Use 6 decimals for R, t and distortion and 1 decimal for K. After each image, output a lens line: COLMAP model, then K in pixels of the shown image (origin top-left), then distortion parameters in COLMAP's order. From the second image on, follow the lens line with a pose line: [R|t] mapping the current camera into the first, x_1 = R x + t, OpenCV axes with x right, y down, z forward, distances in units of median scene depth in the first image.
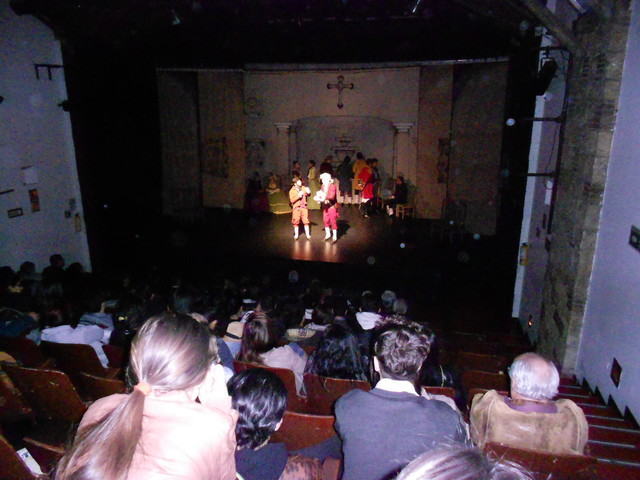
lens RADIAL K [[494.9, 0, 320.0], [0, 494.9, 240.0], [0, 0, 1]] dist [0.002058, -0.003102]
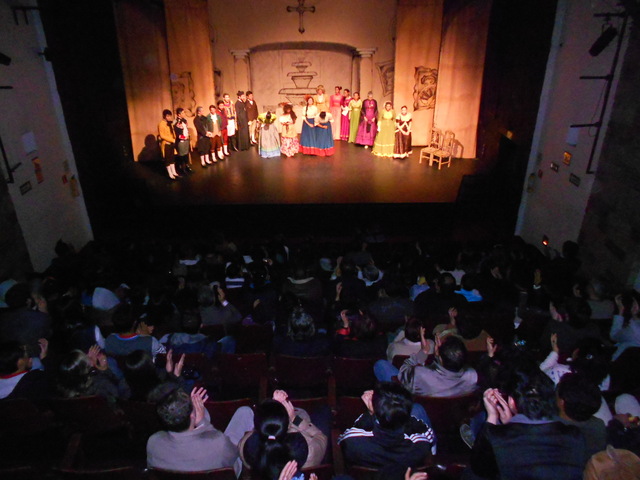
lens RADIAL K [[494.9, 0, 320.0], [0, 494.9, 240.0], [0, 0, 1]] dist [0.002058, -0.003102]
pose [[0.962543, -0.124535, 0.240834, -0.282166], [0.075230, 0.976066, 0.204049, -0.089608], [-0.260481, -0.178288, 0.948875, 0.000641]]
